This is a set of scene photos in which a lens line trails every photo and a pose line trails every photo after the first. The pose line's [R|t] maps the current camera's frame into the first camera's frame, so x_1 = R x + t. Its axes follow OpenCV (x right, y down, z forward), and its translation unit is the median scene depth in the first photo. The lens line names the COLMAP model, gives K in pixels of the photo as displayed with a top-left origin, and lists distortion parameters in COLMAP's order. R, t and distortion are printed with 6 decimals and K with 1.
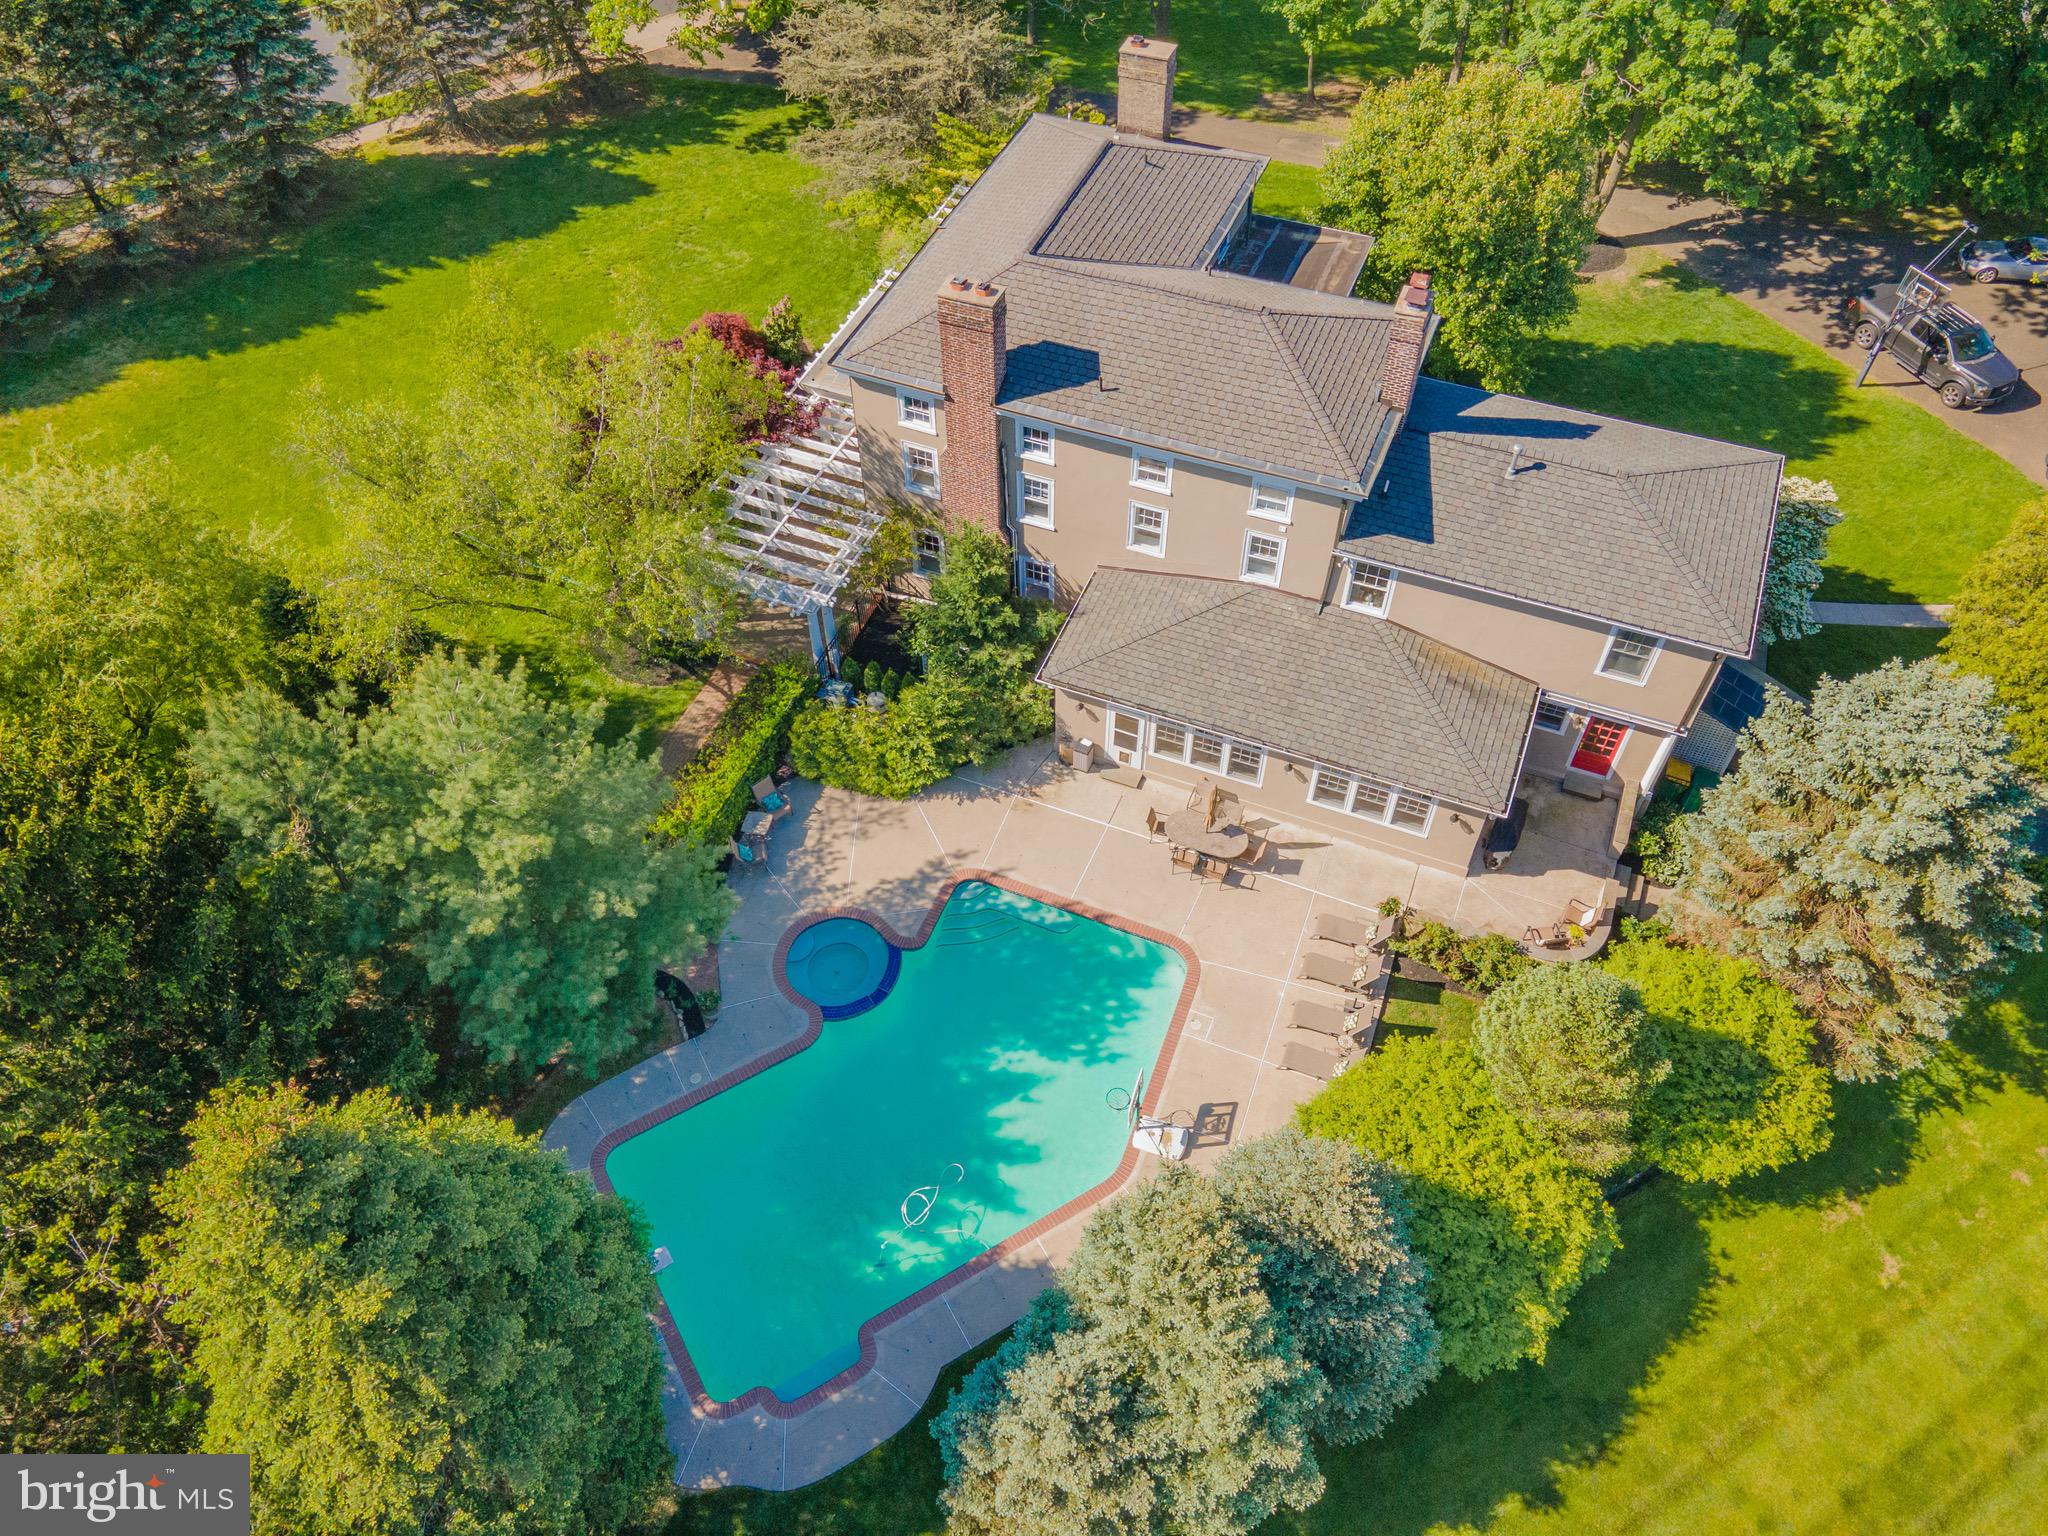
lens RADIAL K [[1458.3, 0, 1014.7], [0, 1458.3, 770.2], [0, 0, 1]] dist [0.041976, -0.000909]
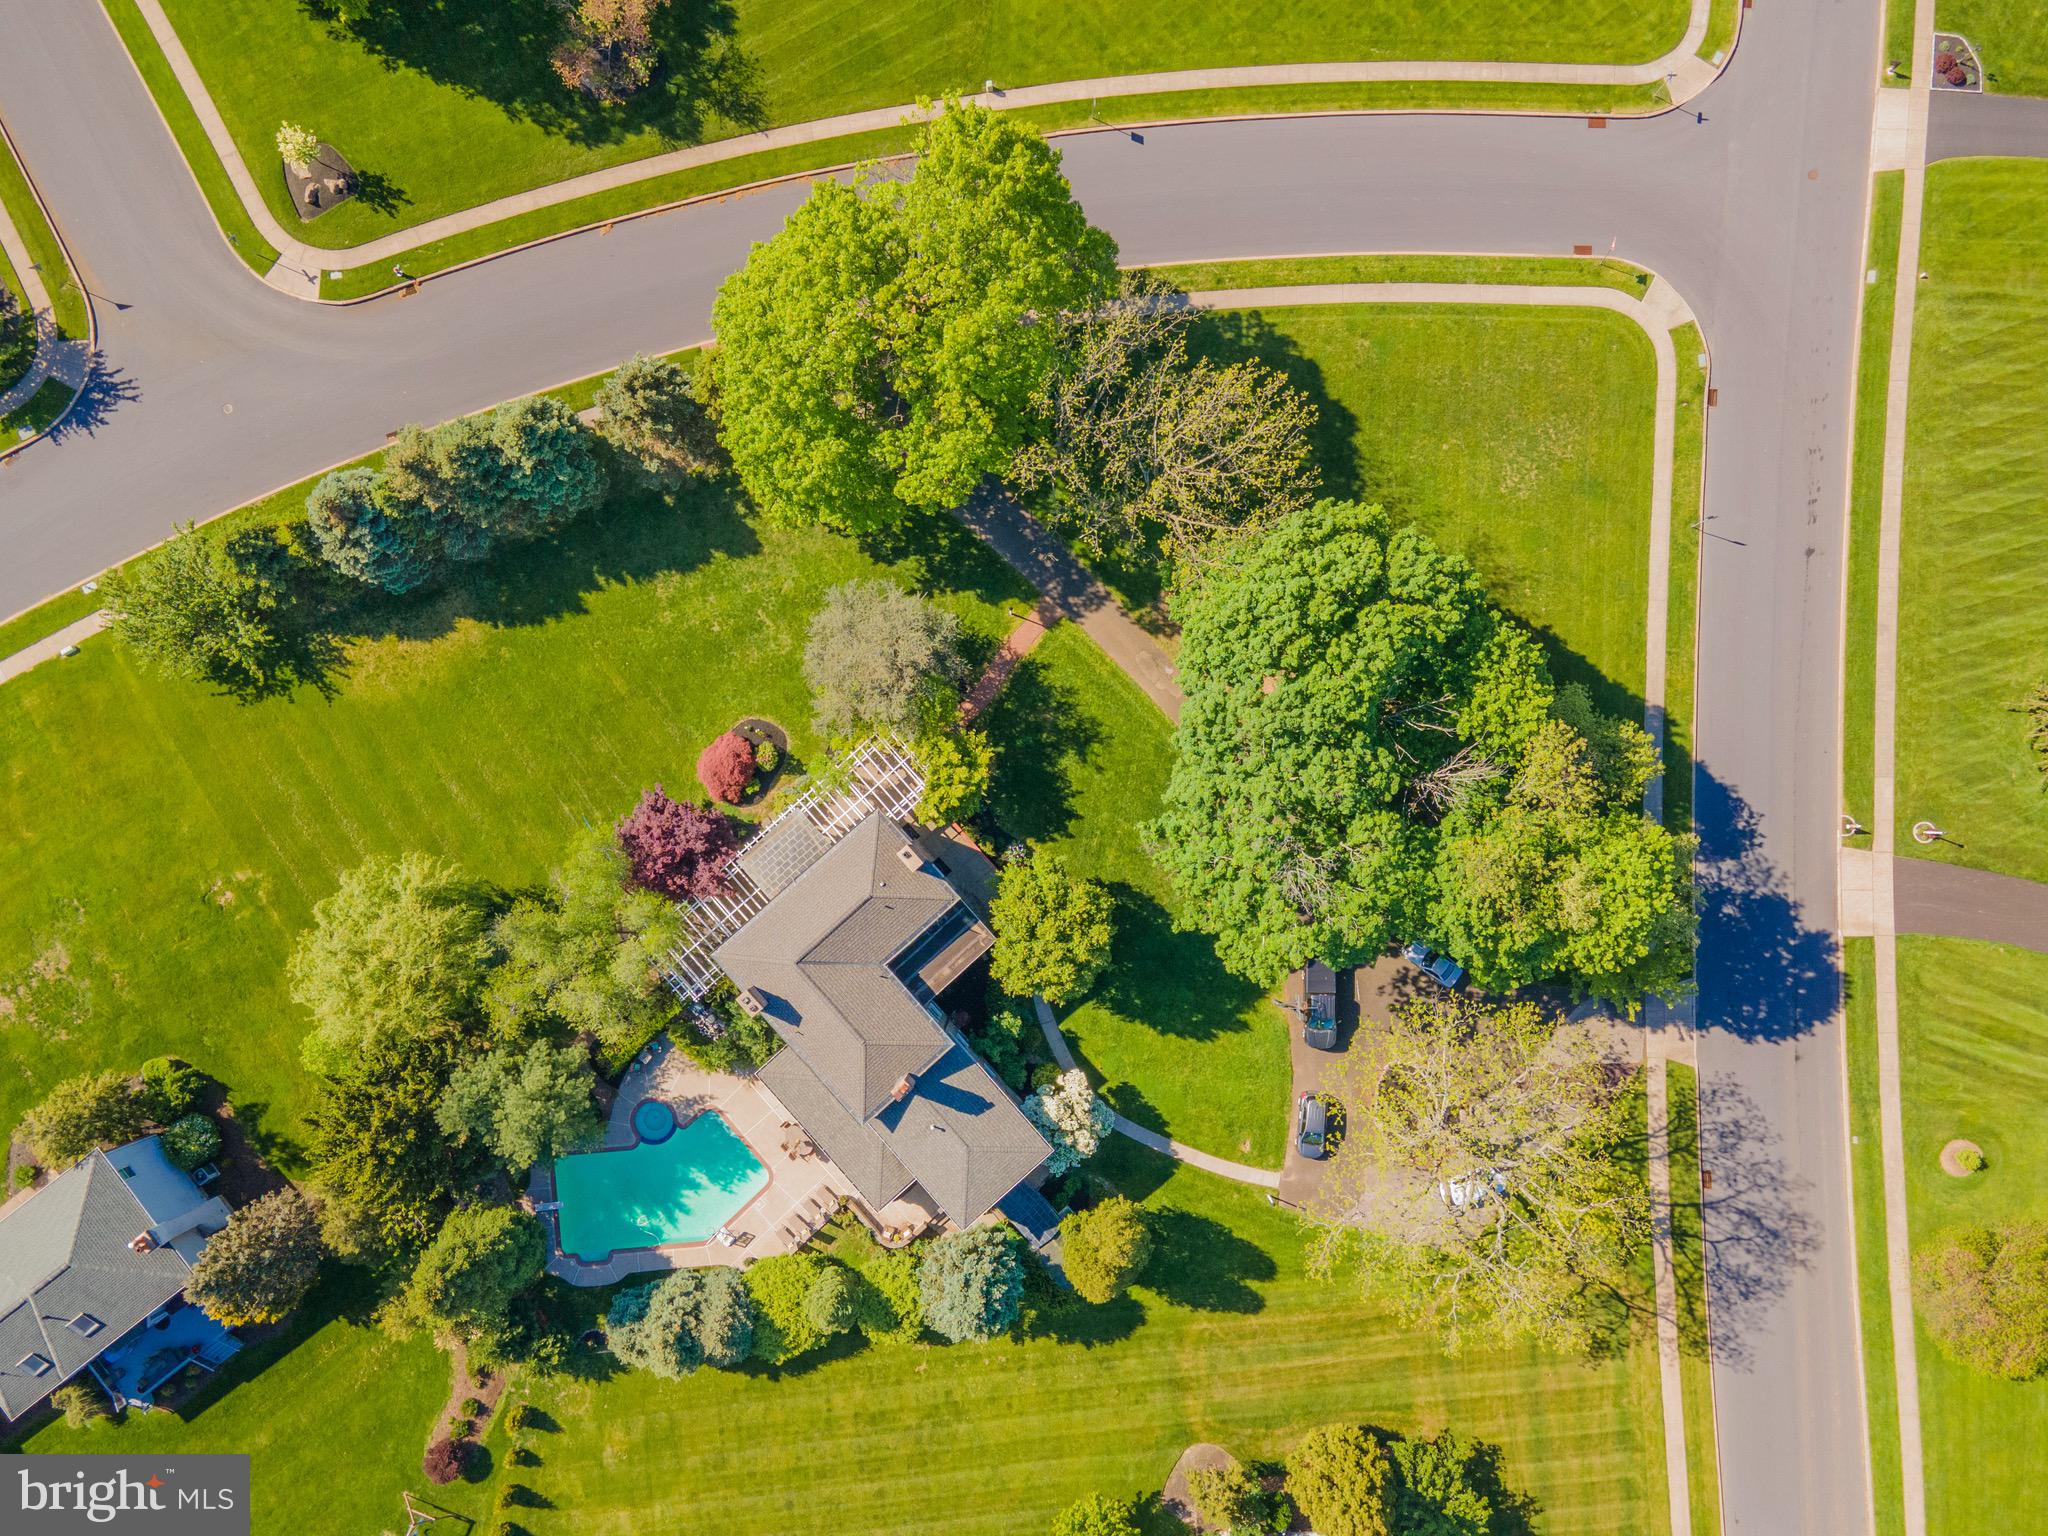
lens RADIAL K [[1487.9, 0, 986.8], [0, 1487.9, 737.8], [0, 0, 1]] dist [0.057900, -0.001840]
pose [[0.903123, 0.428982, -0.018512, 0.178980], [-0.331619, 0.724238, 0.604573, -2.185859], [0.272758, -0.539864, 0.796335, -0.638286]]
